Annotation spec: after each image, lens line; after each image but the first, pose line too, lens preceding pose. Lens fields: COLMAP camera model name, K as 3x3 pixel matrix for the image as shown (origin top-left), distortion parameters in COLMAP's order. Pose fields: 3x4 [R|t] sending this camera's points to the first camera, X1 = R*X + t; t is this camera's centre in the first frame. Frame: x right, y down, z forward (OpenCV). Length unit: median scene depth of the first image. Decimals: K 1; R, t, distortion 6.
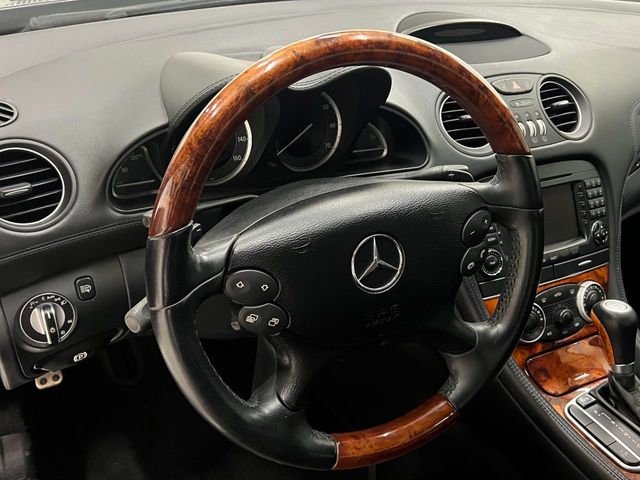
lens RADIAL K [[611.0, 0, 330.8], [0, 611.0, 241.2], [0, 0, 1]] dist [0.132234, -0.313495]
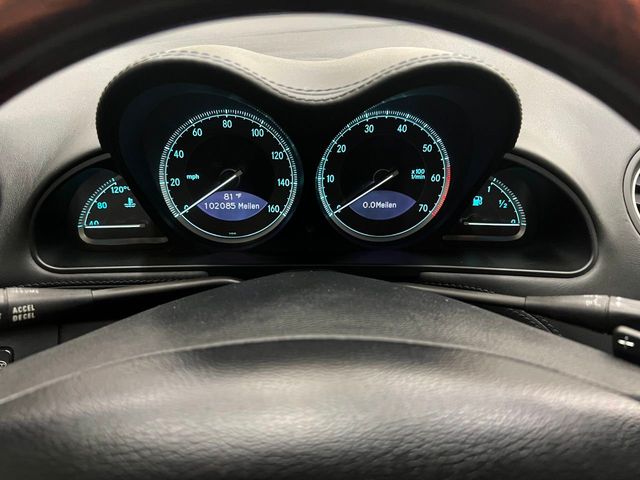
lens RADIAL K [[485.0, 0, 320.0], [0, 485.0, 240.0], [0, 0, 1]] dist [0.045148, -0.059824]
pose [[0.905782, 0.171221, -0.387611, 0.118603], [-0.182312, 0.983206, 0.008285, -0.126880], [0.382520, 0.063162, 0.921786, 0.580854]]
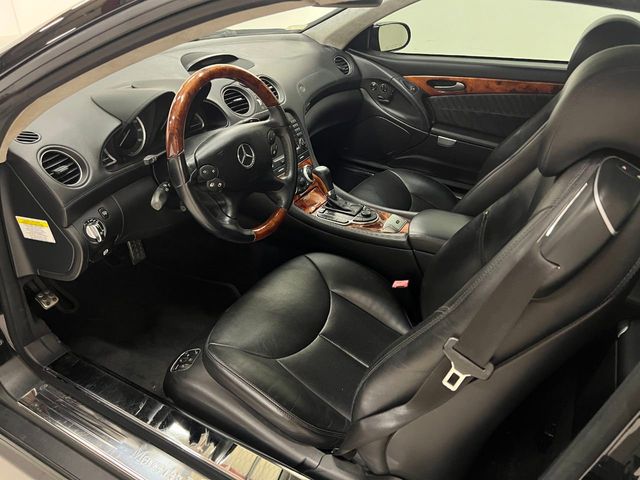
lens RADIAL K [[485.0, 0, 320.0], [0, 485.0, 240.0], [0, 0, 1]] dist [0.045148, -0.059824]
pose [[0.827186, -0.313557, 0.466311, -0.542824], [0.299304, 0.948180, 0.106642, 0.185763], [-0.475585, 0.051356, 0.878169, -0.668516]]
